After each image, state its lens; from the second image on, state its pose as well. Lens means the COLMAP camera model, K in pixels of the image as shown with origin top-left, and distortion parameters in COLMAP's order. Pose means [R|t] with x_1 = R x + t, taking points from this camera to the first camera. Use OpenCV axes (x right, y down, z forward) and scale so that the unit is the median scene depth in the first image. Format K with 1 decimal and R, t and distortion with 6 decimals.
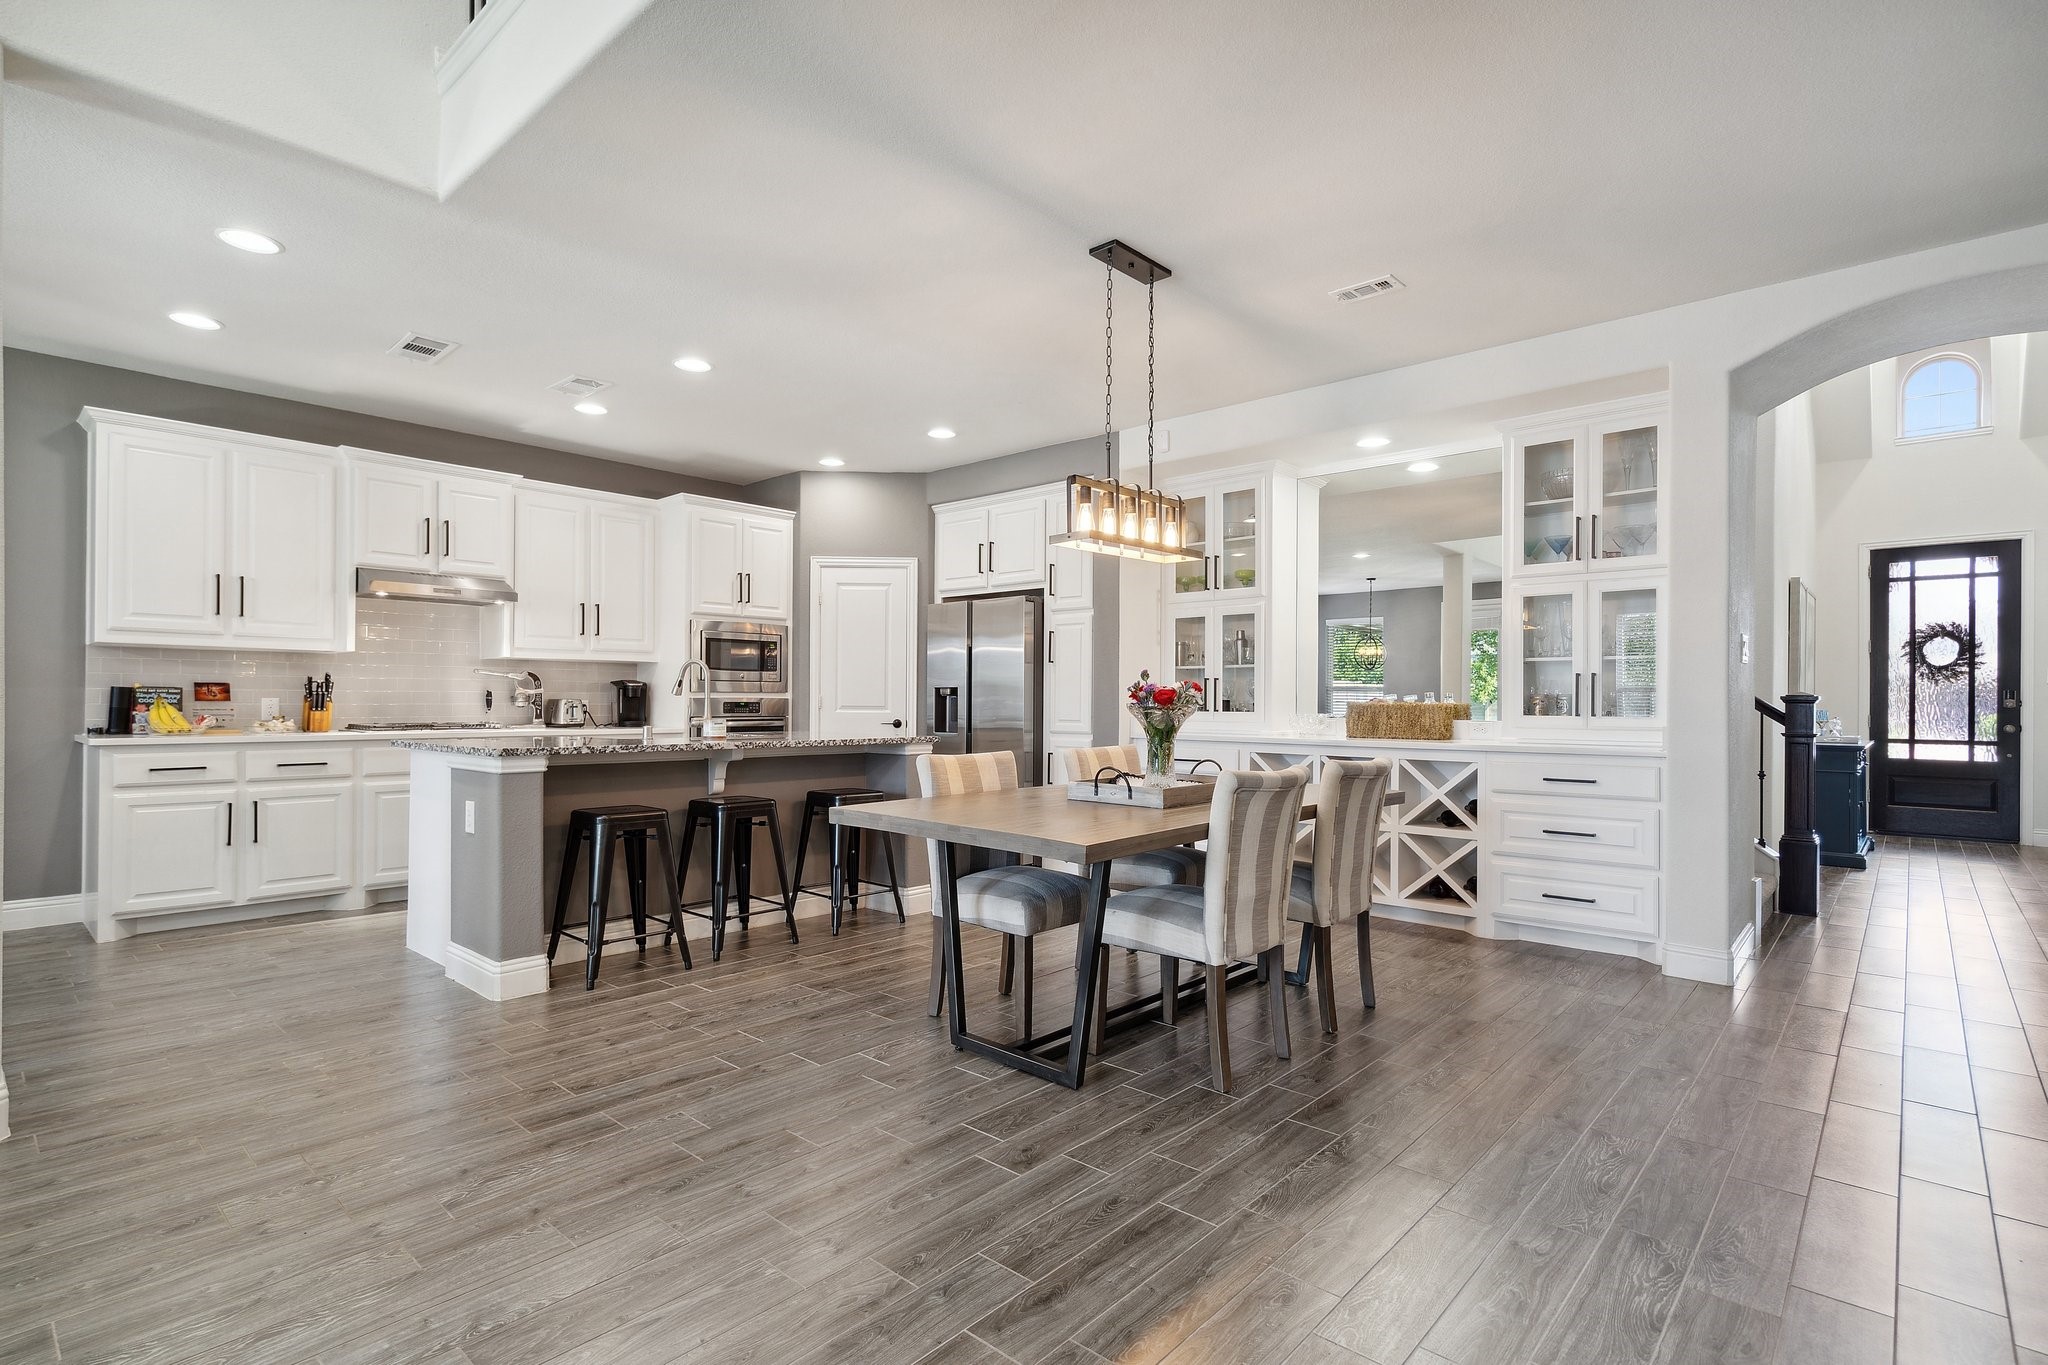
lens RADIAL K [[983.1, 0, 1015.8], [0, 983.1, 696.2], [0, 0, 1]] dist [0.000292, 0.000620]
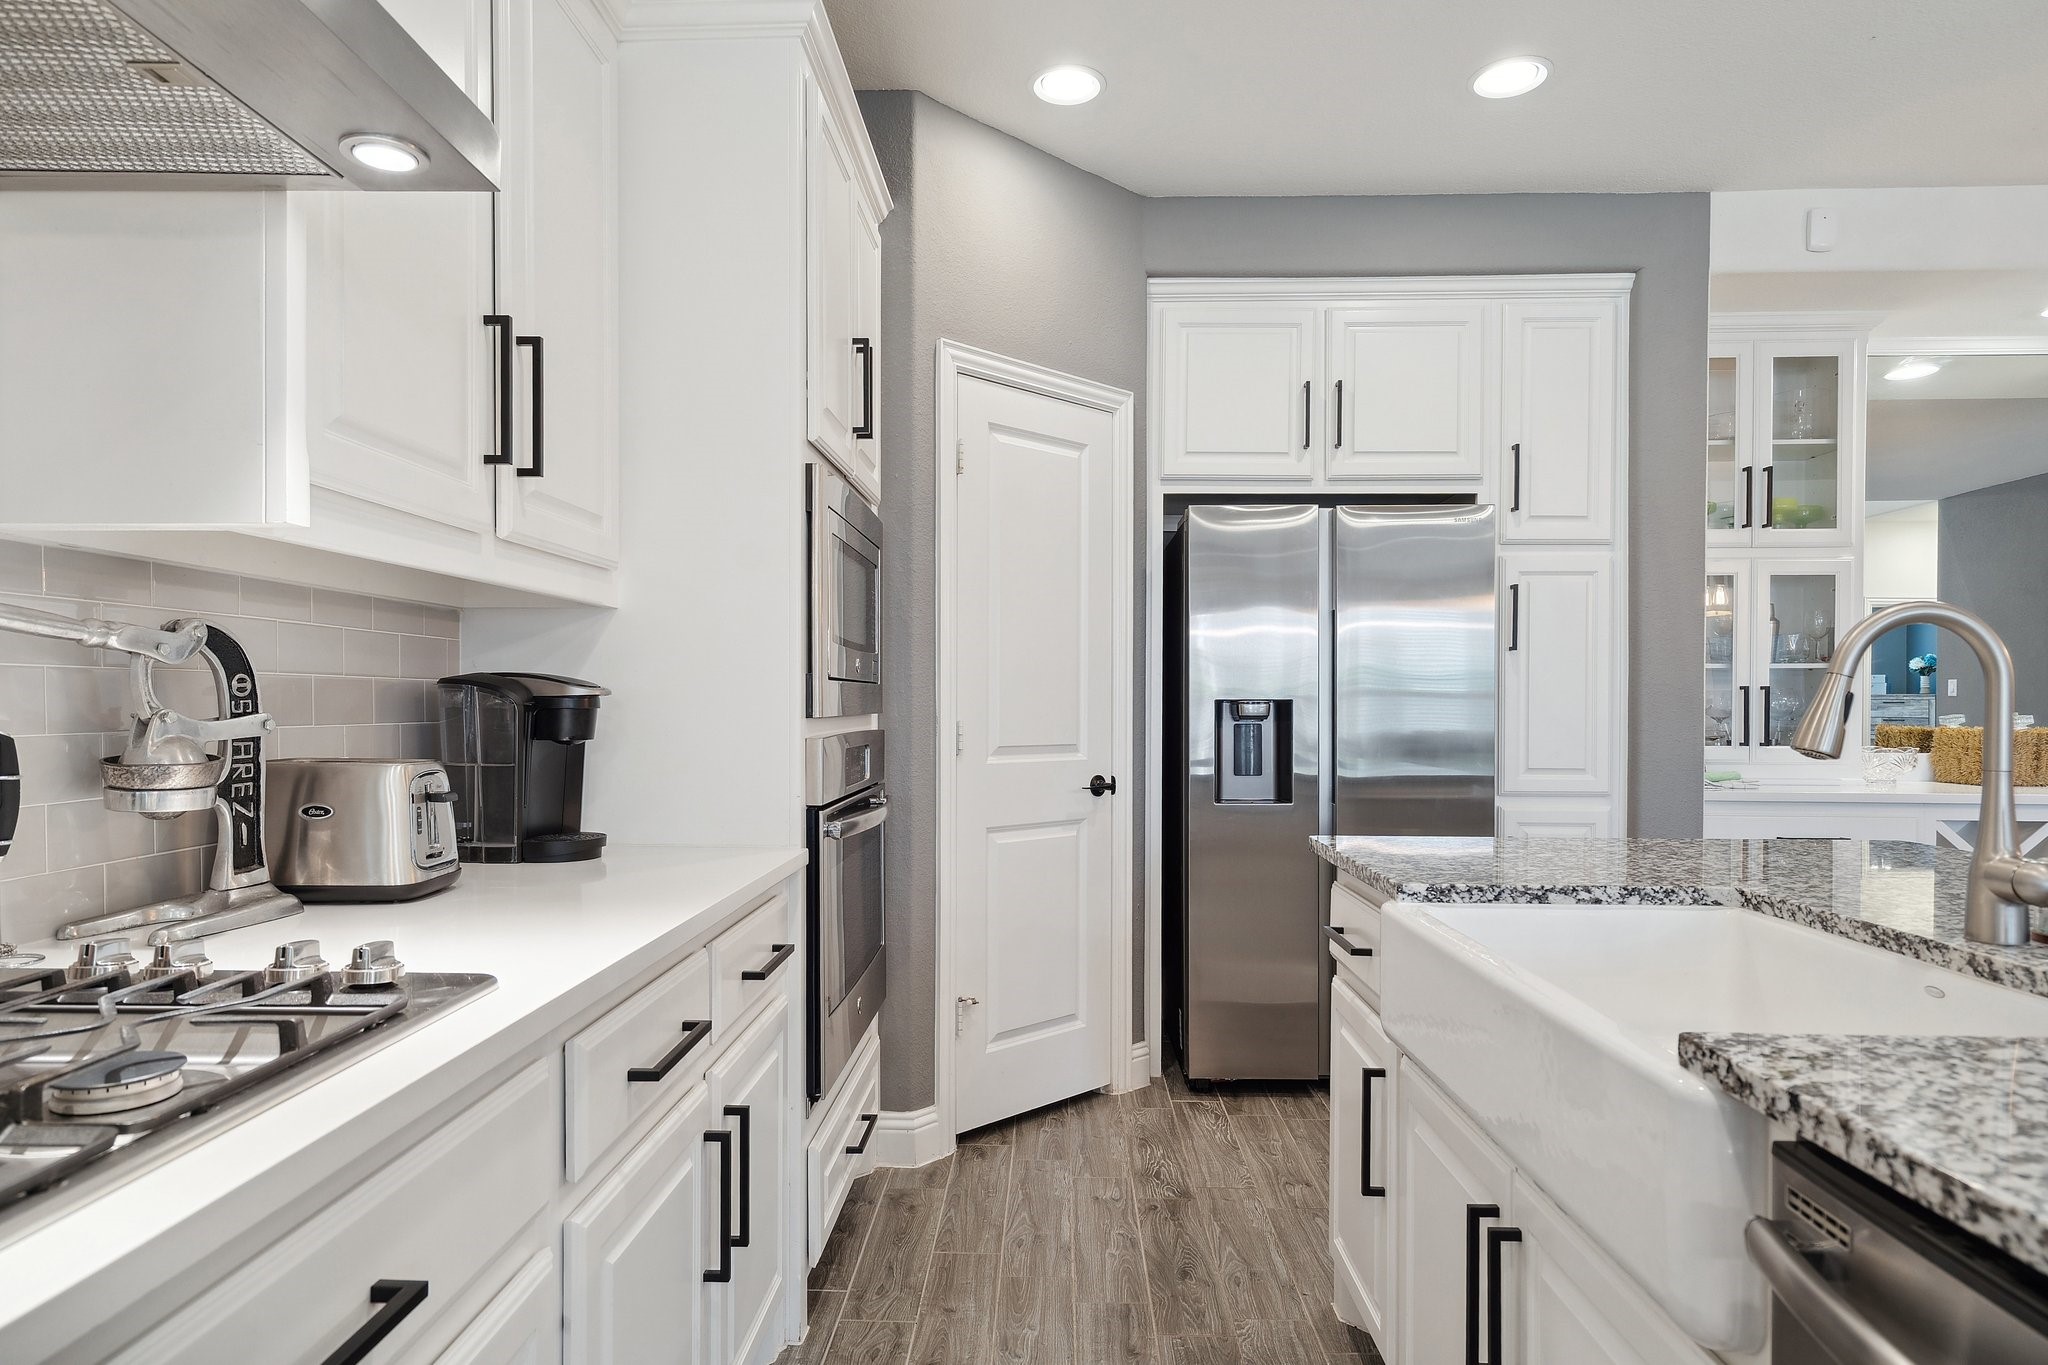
lens RADIAL K [[1171.9, 0, 1024.2], [0, 1171.9, 711.2], [0, 0, 1]] dist [0.019614, 0.000365]
pose [[0.756496, -0.007390, 0.653956, -0.521789], [-0.003697, 0.999872, 0.015576, -0.012637], [-0.653987, -0.014201, 0.756372, 0.722040]]
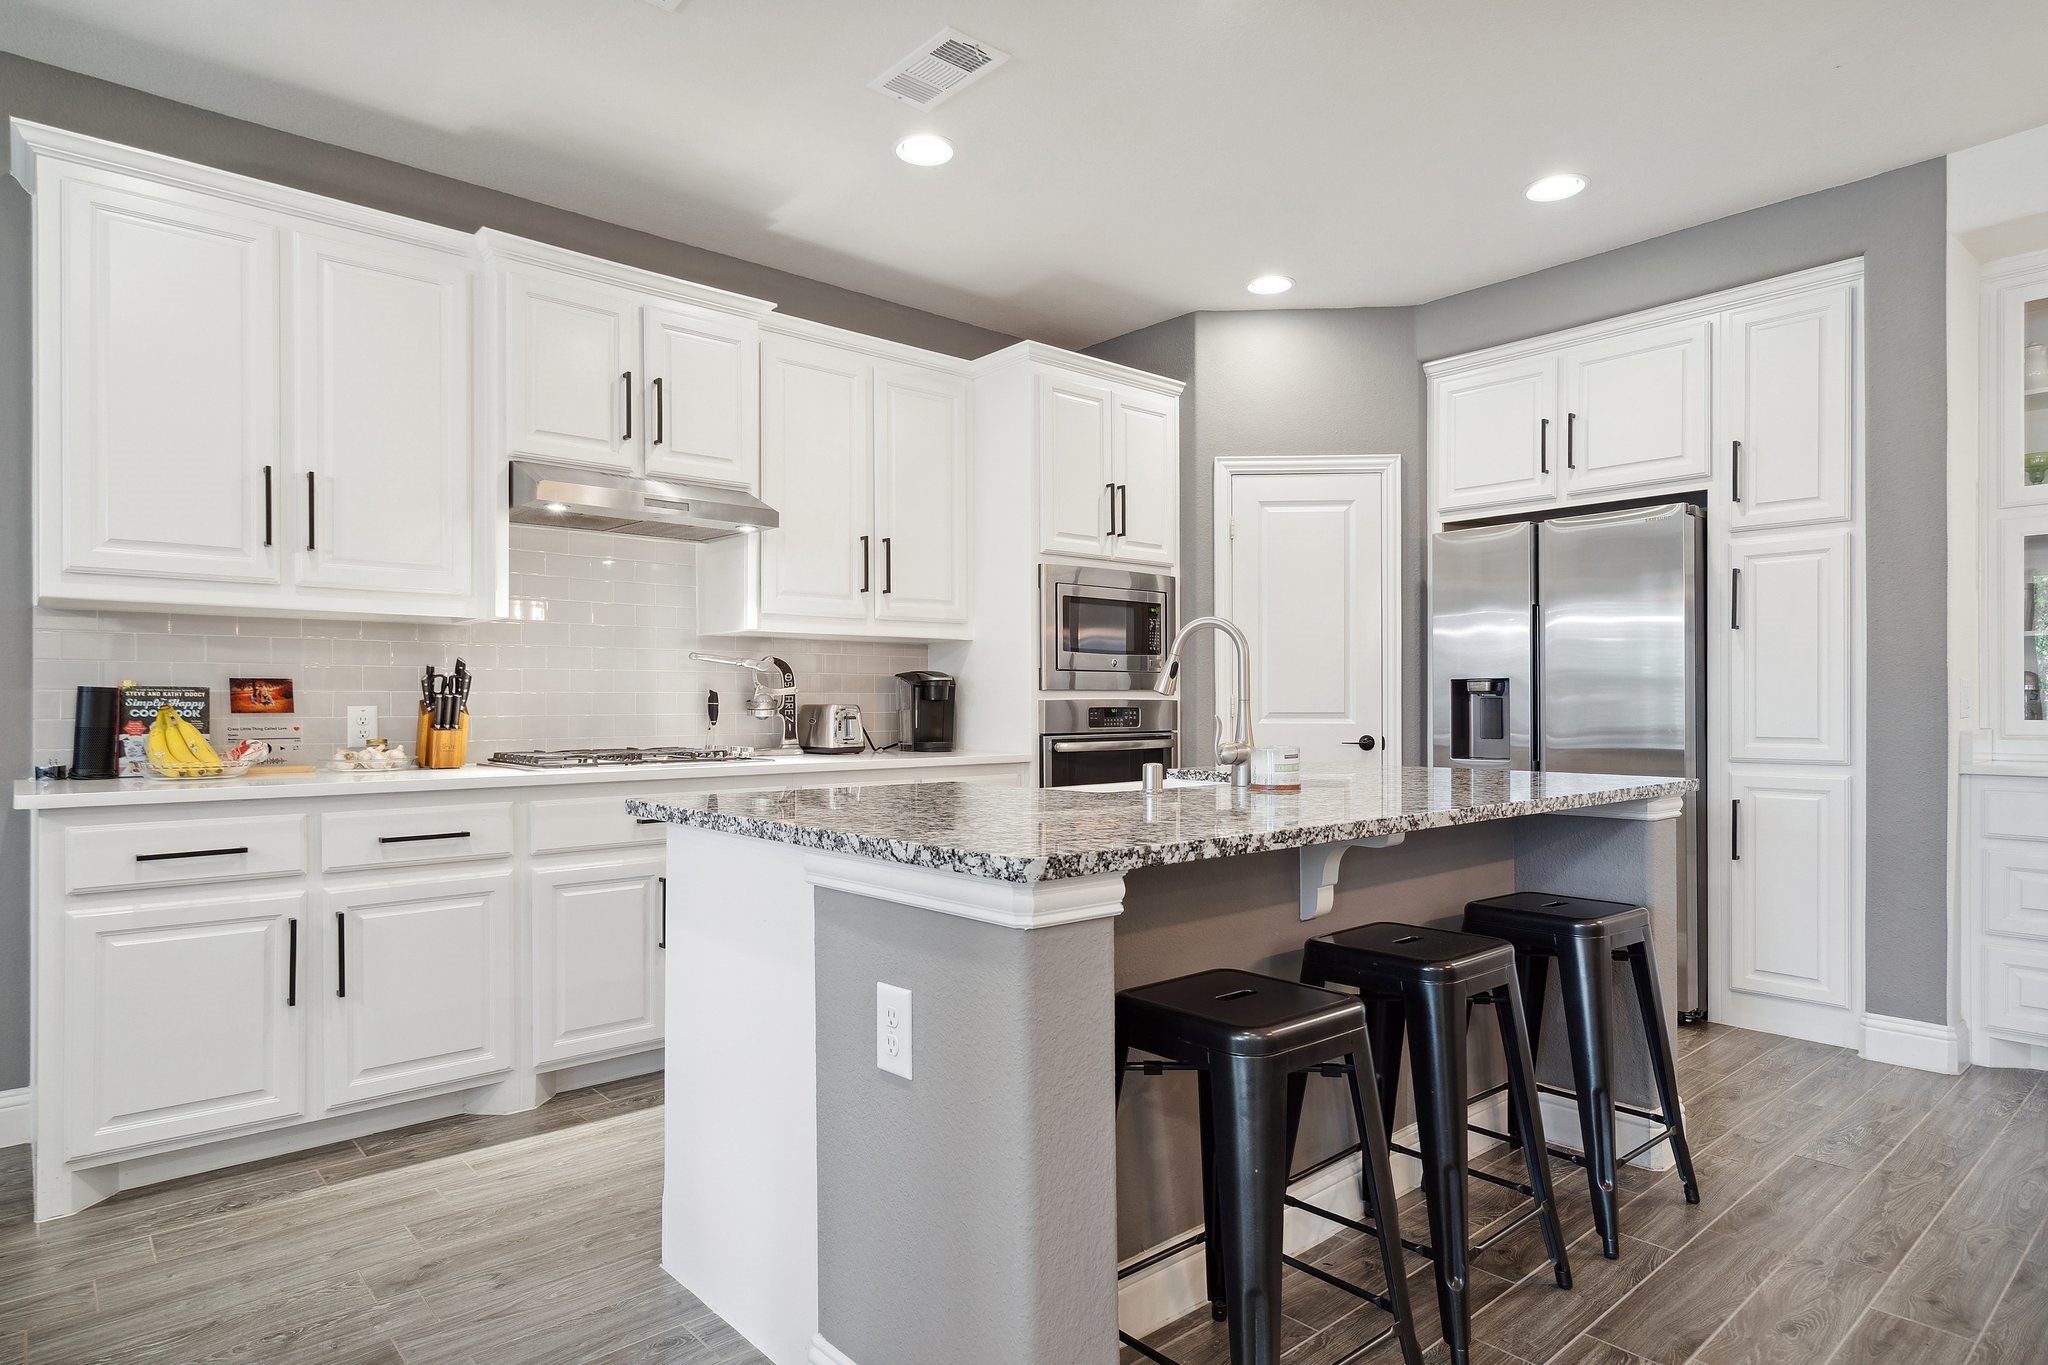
lens RADIAL K [[1140.4, 0, 1026.2], [0, 1140.4, 702.8], [0, 0, 1]] dist [0.002173, 0.000876]
pose [[0.994061, -0.006764, -0.108615, -0.274953], [0.007272, 0.999964, 0.004279, -0.000183], [0.108582, -0.005044, 0.994075, 0.349698]]
